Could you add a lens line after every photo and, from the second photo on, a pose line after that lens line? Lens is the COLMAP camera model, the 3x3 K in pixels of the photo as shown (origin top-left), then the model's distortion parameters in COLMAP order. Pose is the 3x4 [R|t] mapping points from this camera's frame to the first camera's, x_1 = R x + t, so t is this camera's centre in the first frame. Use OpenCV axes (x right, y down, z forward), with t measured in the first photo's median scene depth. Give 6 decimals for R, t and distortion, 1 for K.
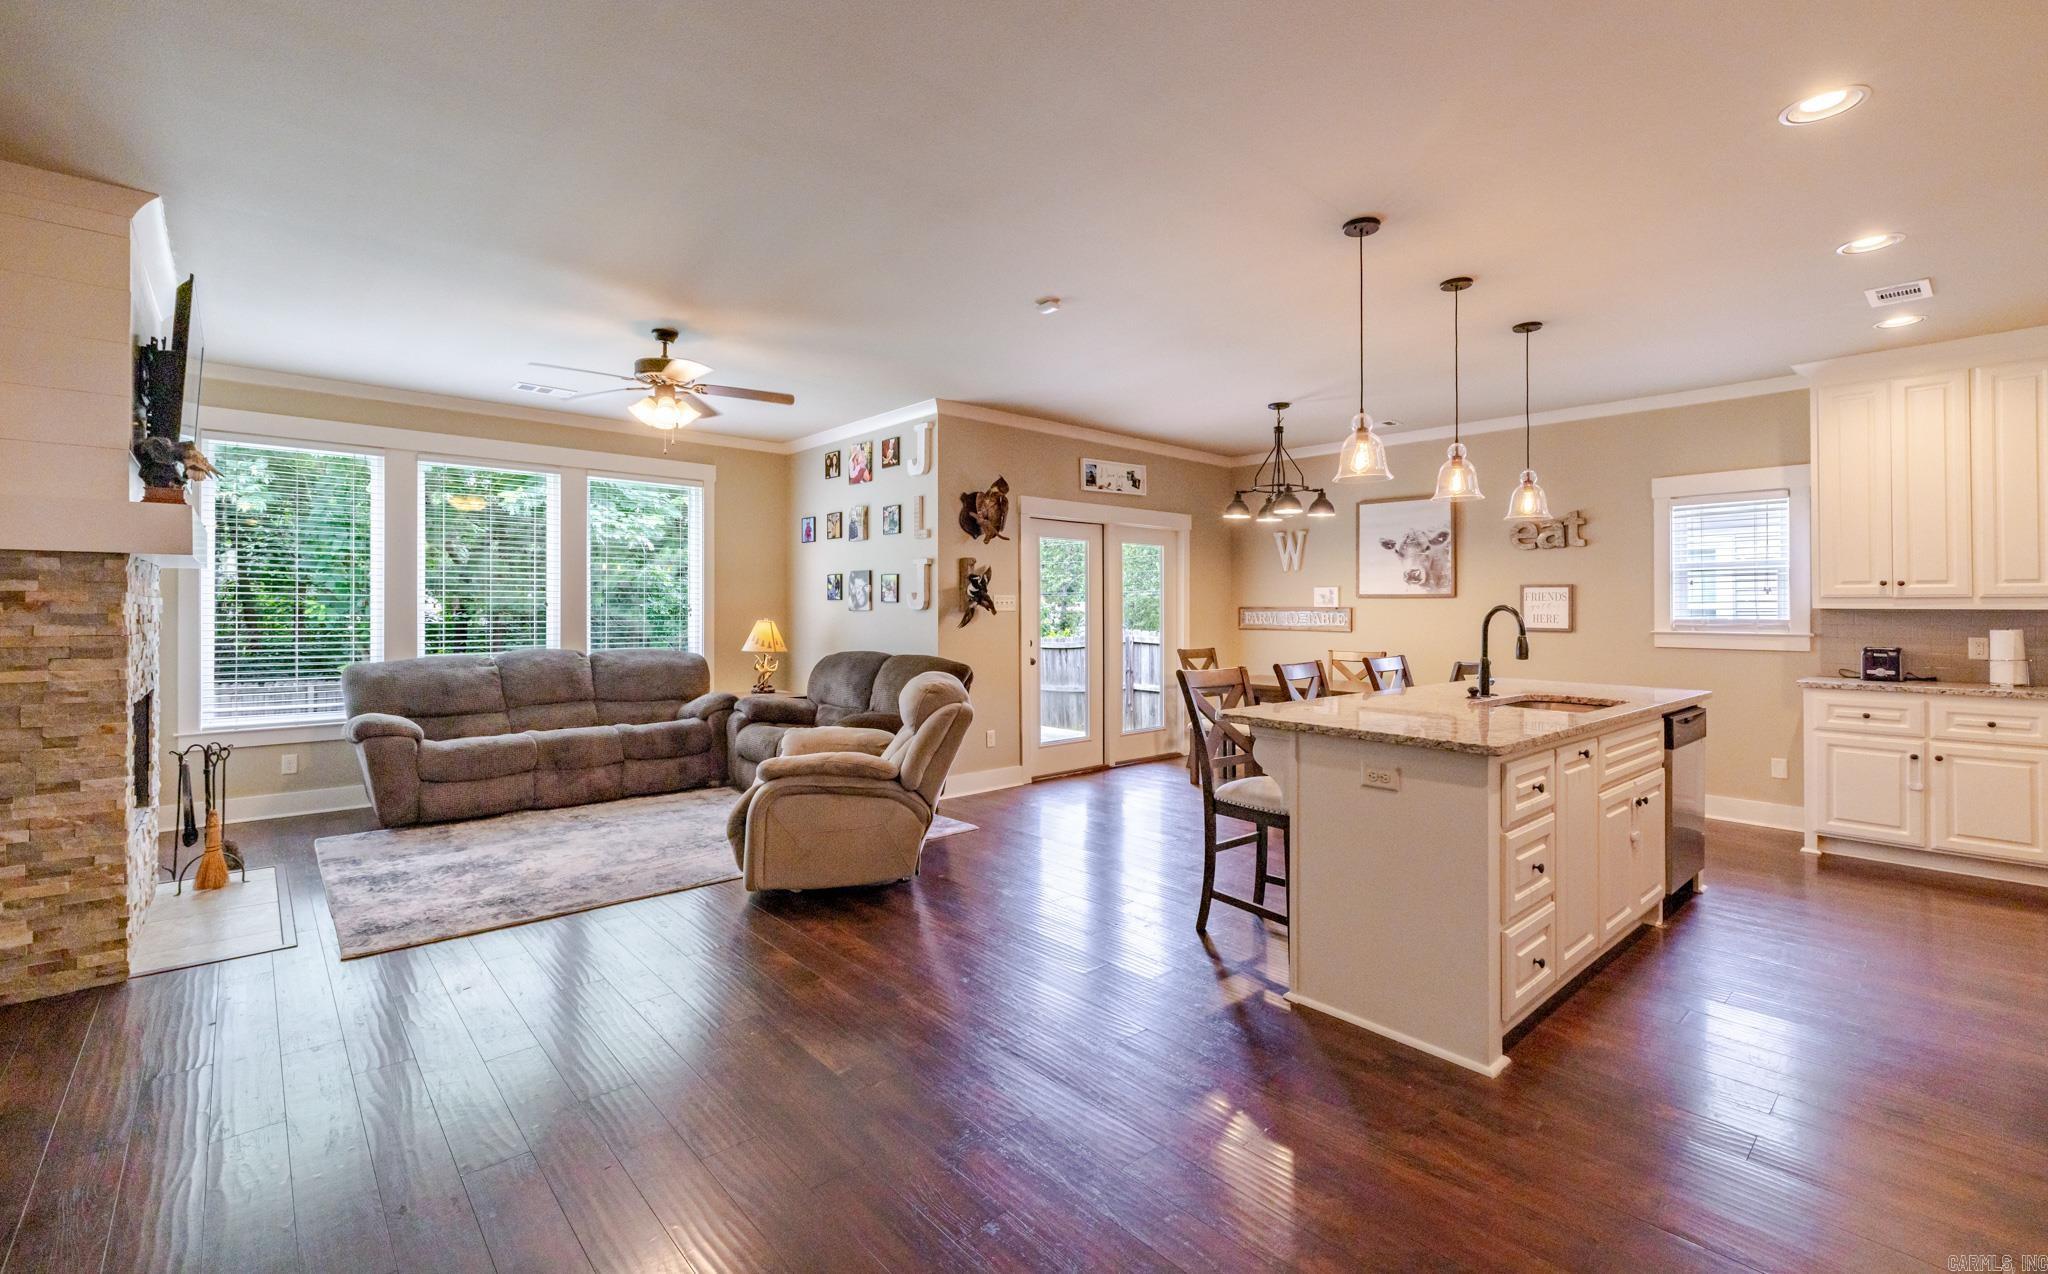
lens RADIAL K [[880.9, 0, 1010.3], [0, 880.9, 604.2], [0, 0, 1]] dist [0.001990, 0.000860]
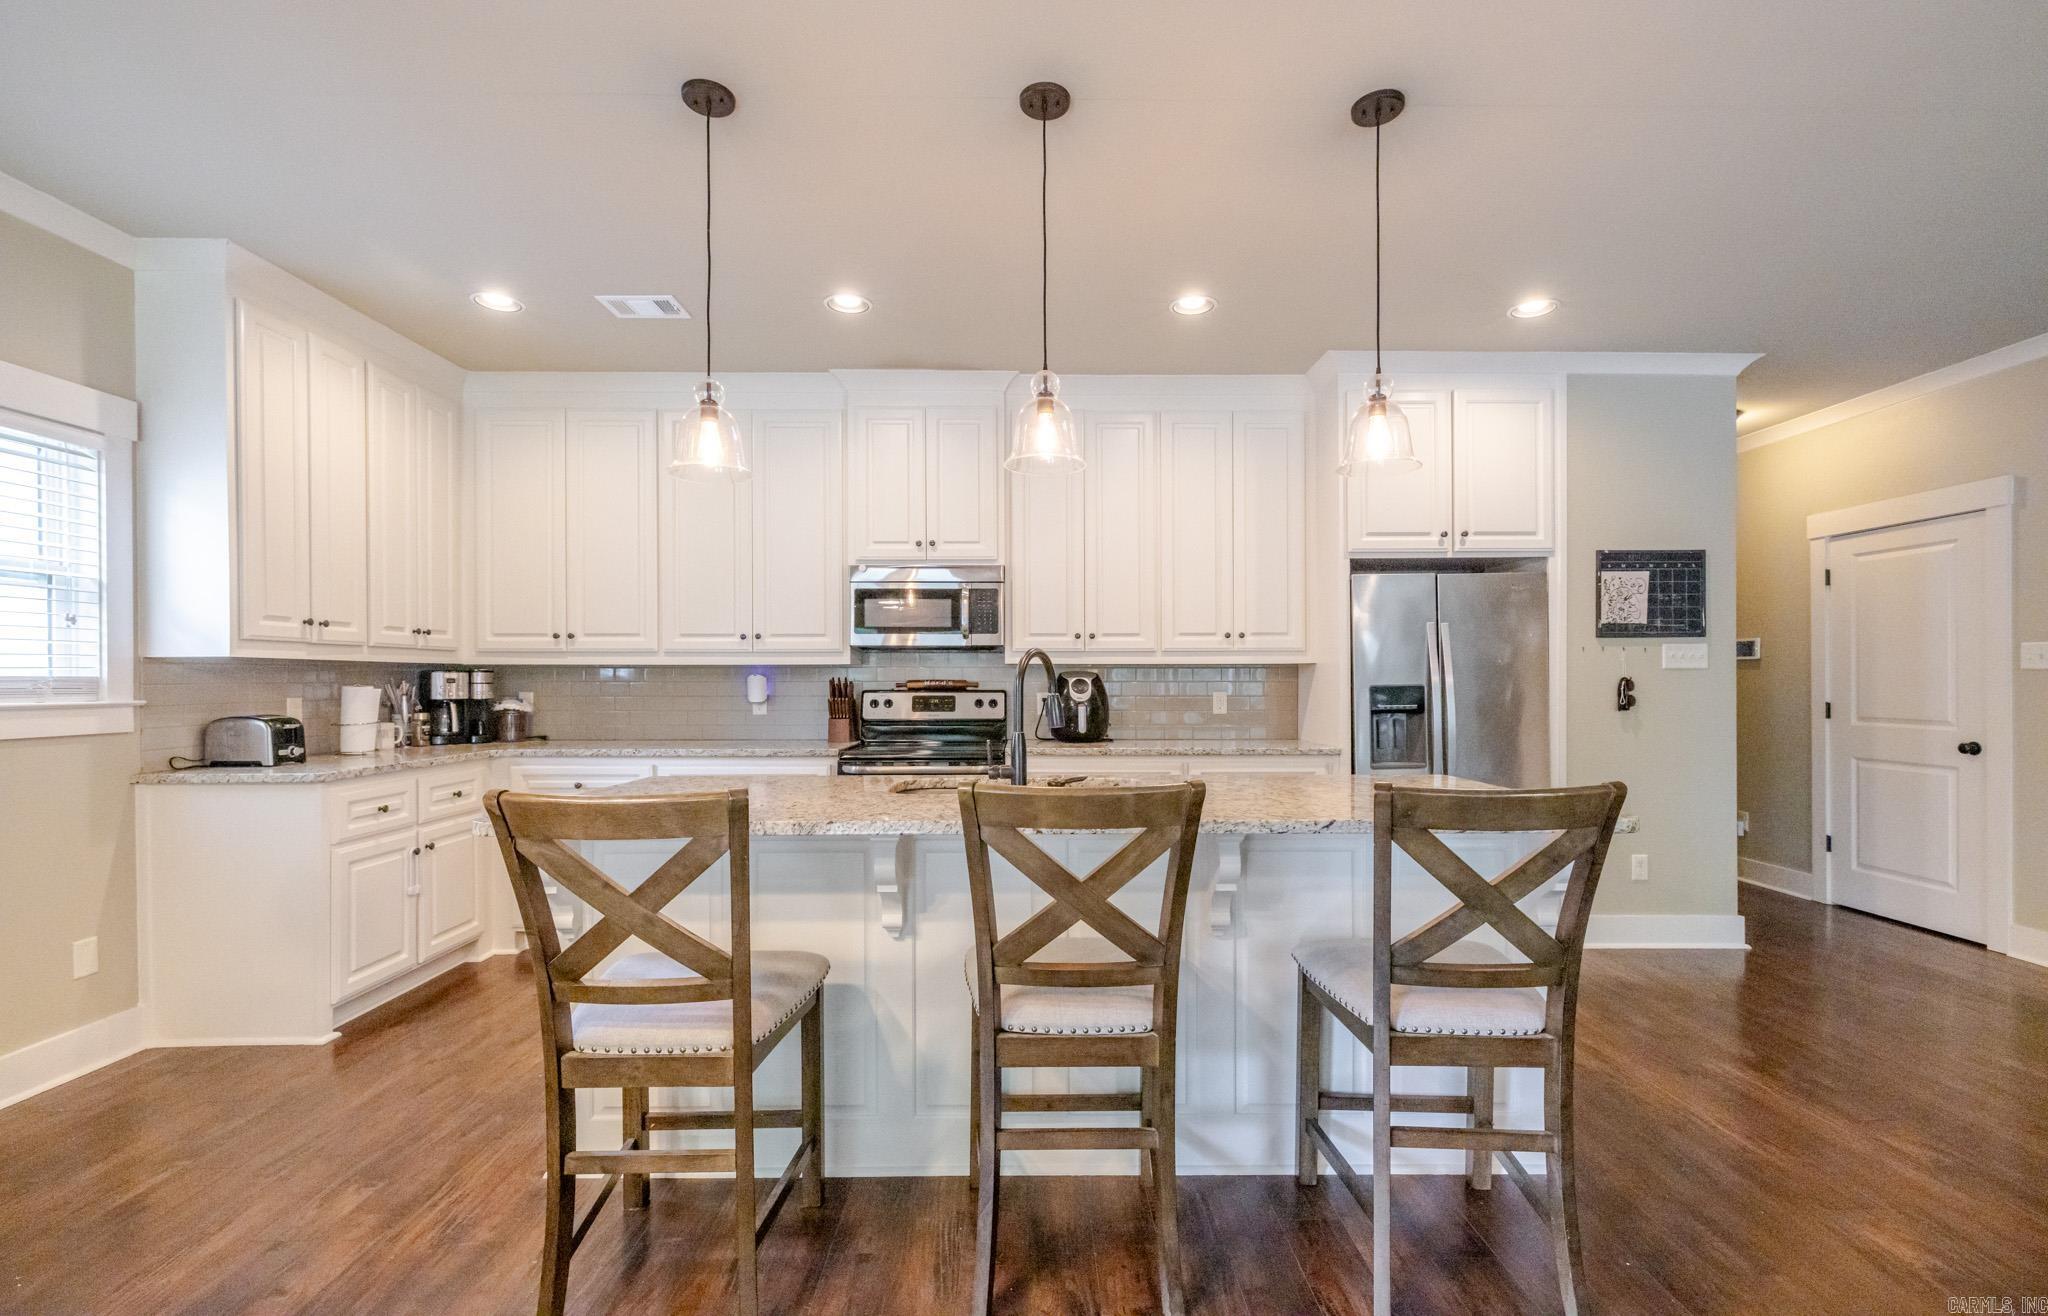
lens RADIAL K [[898.0, 0, 1046.1], [0, 898.0, 683.4], [0, 0, 1]] dist [0.005844, 0.000446]
pose [[-0.762046, -0.006382, 0.647491, 0.077743], [-0.006163, 0.999978, 0.002603, 0.016487], [-0.647493, -0.002007, -0.762069, 1.012187]]
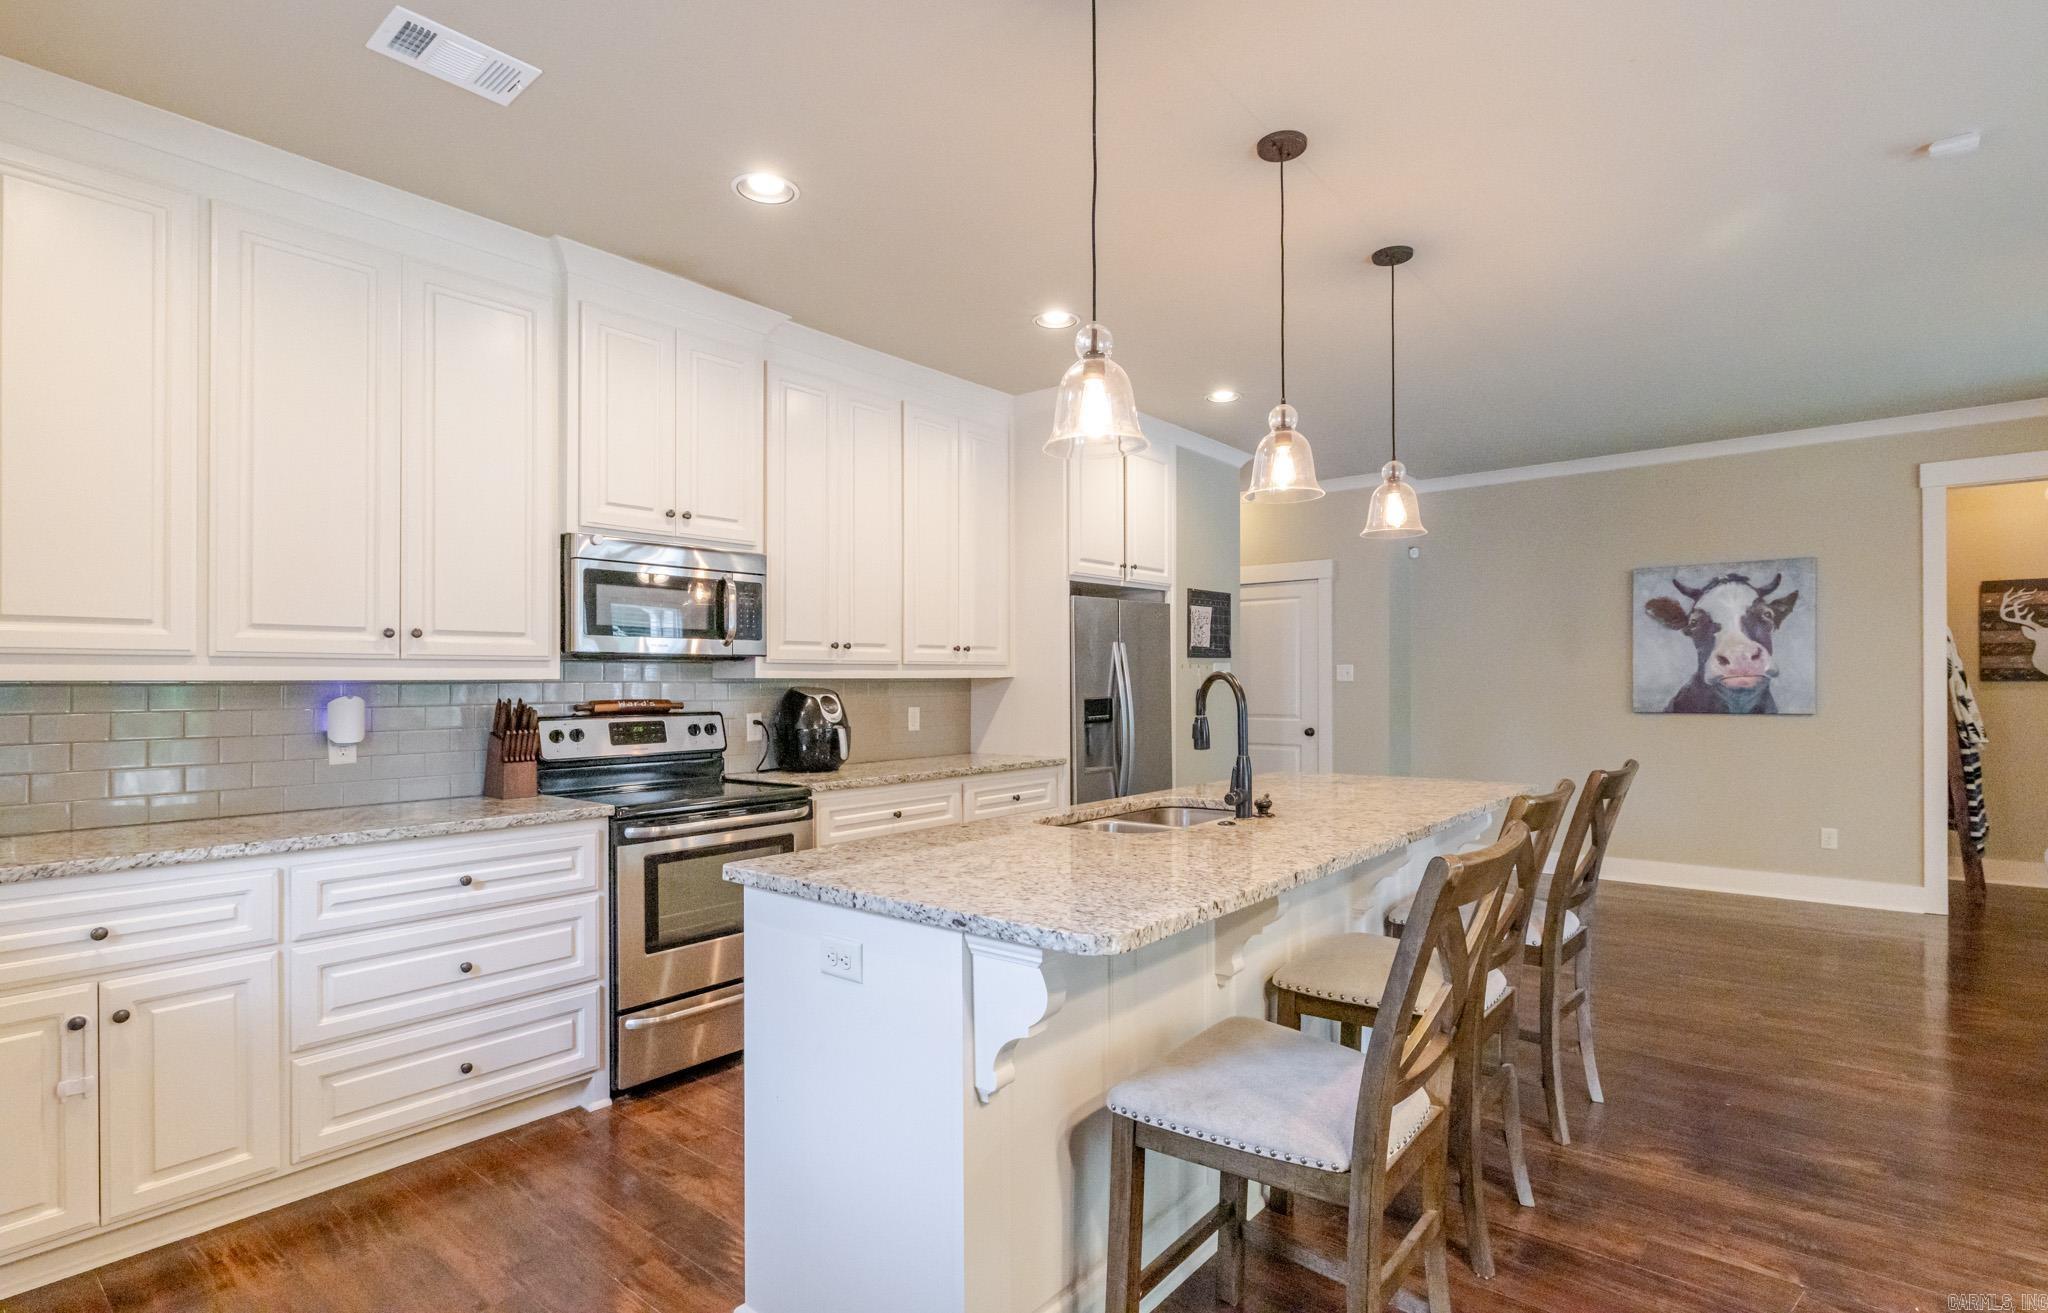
lens RADIAL K [[987.1, 0, 1032.5], [0, 987.1, 675.1], [0, 0, 1]] dist [-0.001640, 0.001112]
pose [[-0.987001, 0.000408, -0.160713, 0.546962], [0.002230, 0.999935, -0.011158, 0.007346], [0.160698, -0.011371, -0.986938, 1.143363]]
